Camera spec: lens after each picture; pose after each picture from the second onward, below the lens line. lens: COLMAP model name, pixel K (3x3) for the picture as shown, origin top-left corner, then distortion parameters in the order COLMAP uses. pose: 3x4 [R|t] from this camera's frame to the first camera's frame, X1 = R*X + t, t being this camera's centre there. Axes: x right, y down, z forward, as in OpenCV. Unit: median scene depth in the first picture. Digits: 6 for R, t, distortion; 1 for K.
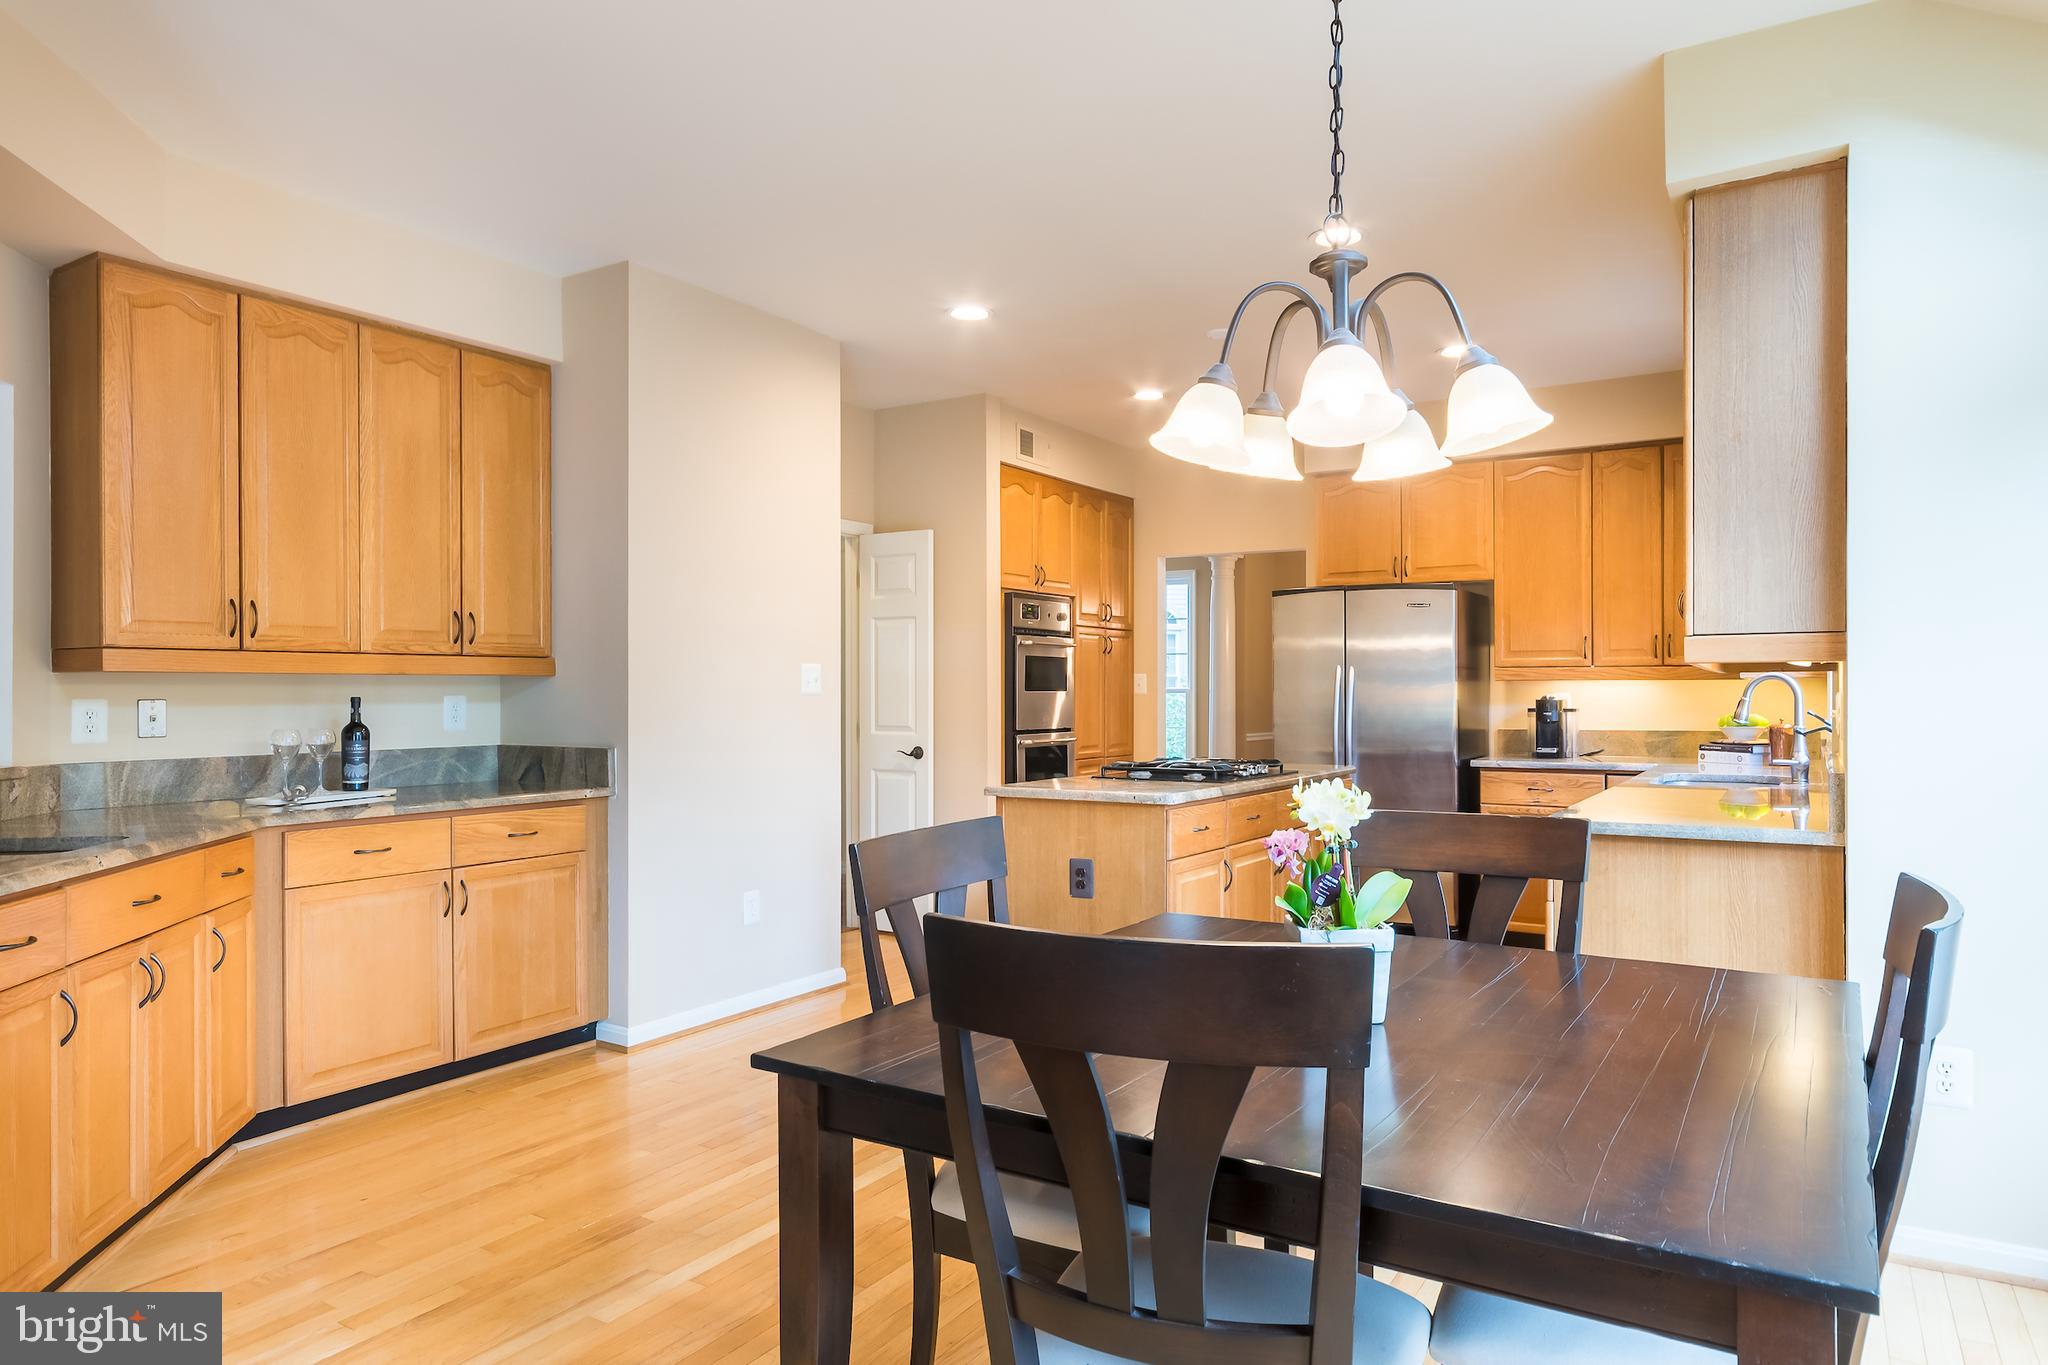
lens RADIAL K [[1241.6, 0, 1002.0], [0, 1241.6, 685.1], [0, 0, 1]] dist [0.001228, -0.000955]
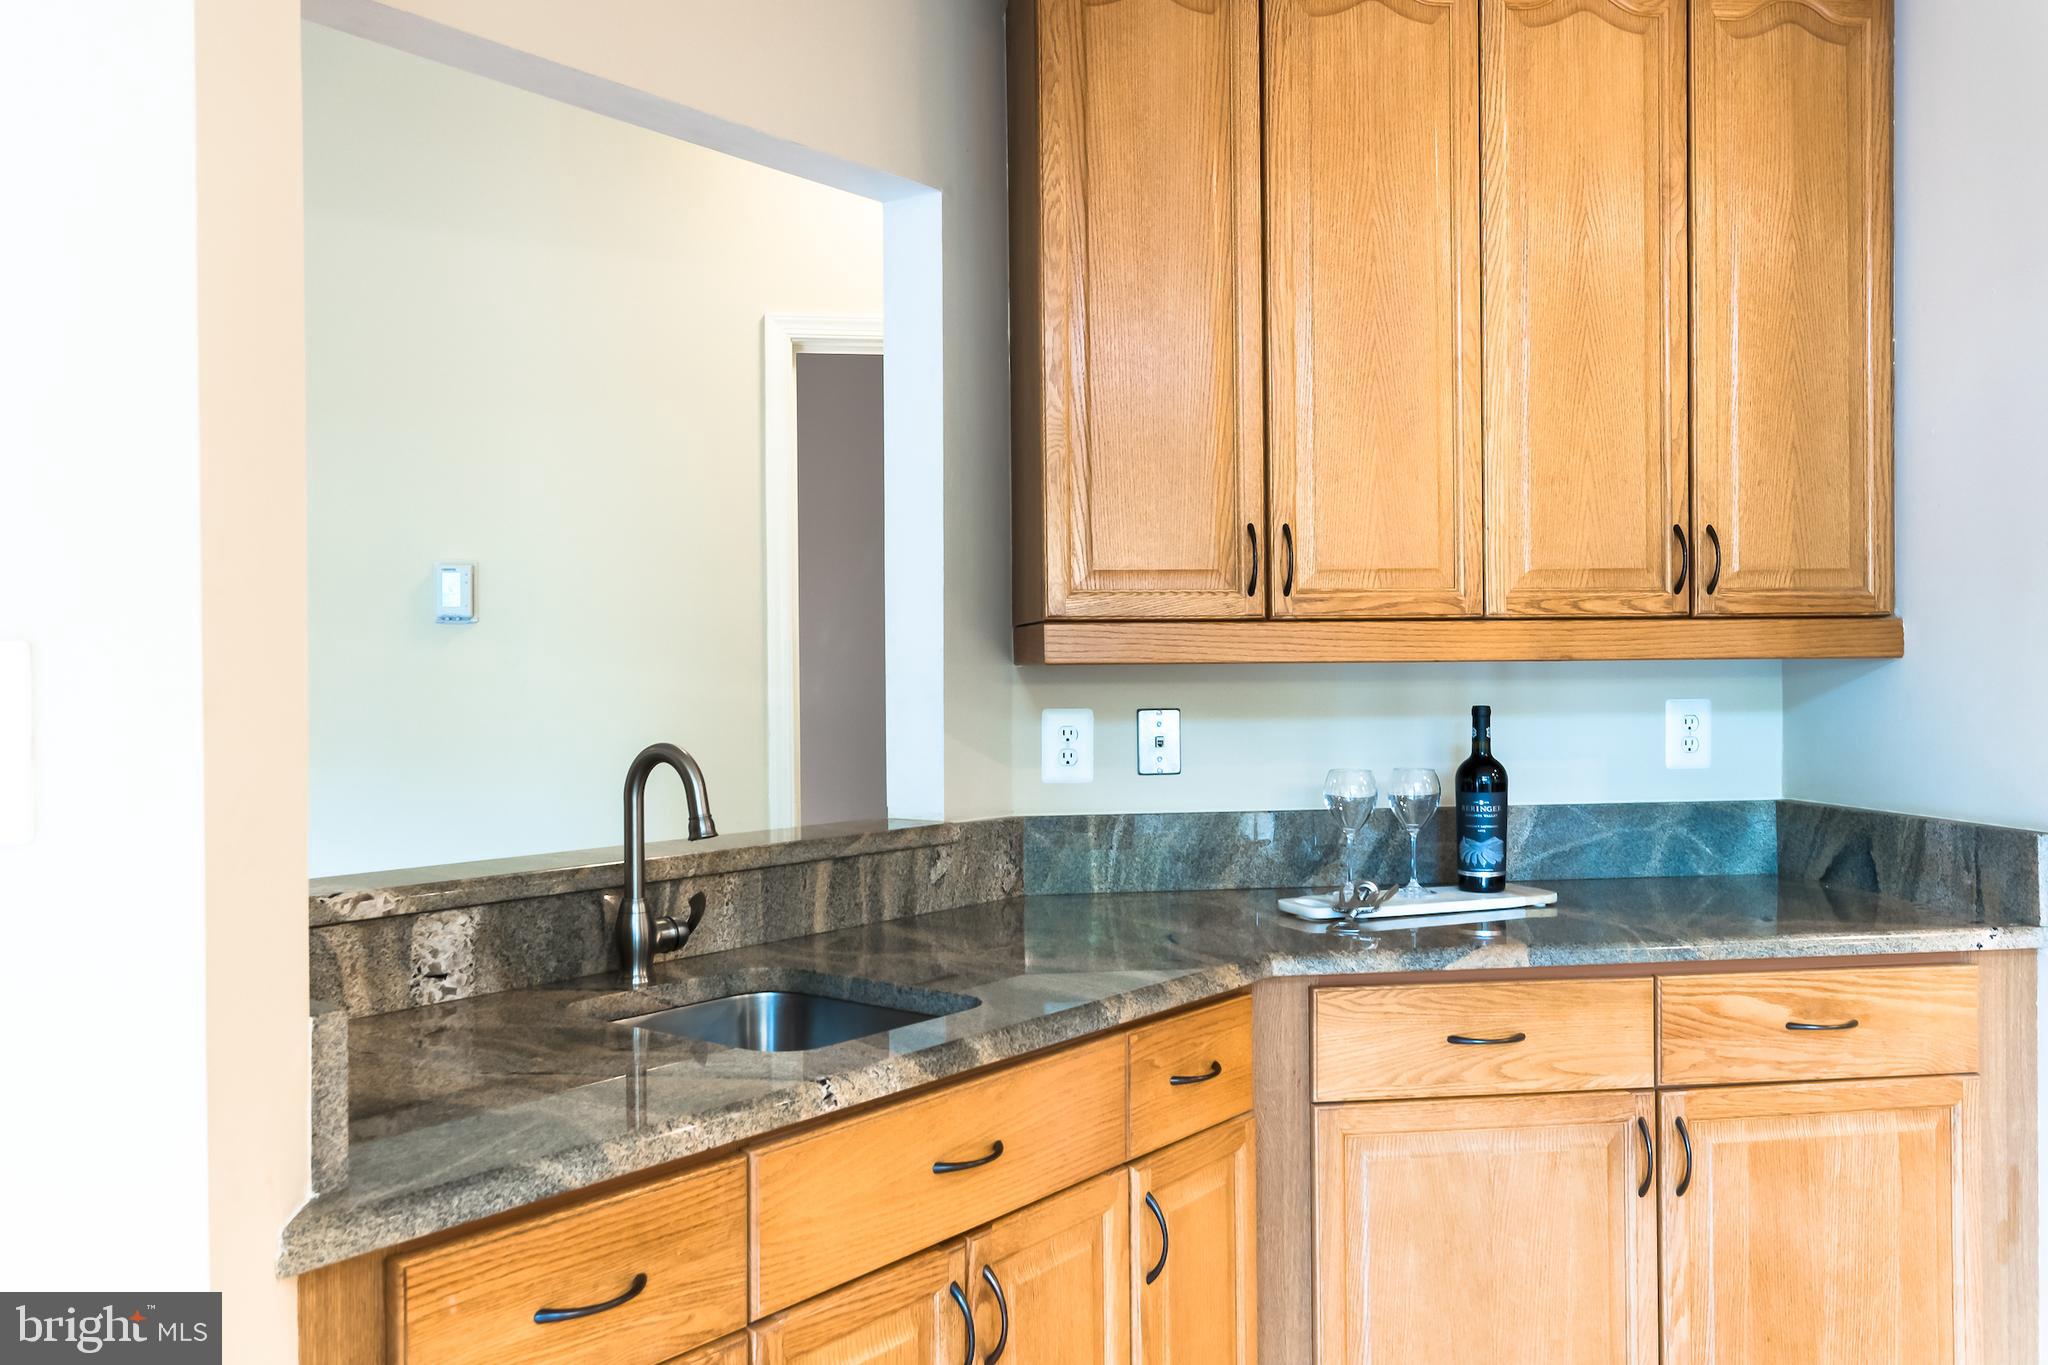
lens RADIAL K [[1646.0, 0, 1024.0], [0, 1646.0, 692.8], [0, 0, 1]] dist [0.000019, 0.000197]
pose [[0.667709, 0.006083, -0.744398, -0.148173], [0.009945, 0.999804, 0.017090, -0.009173], [0.744356, -0.018814, 0.667518, 0.420998]]
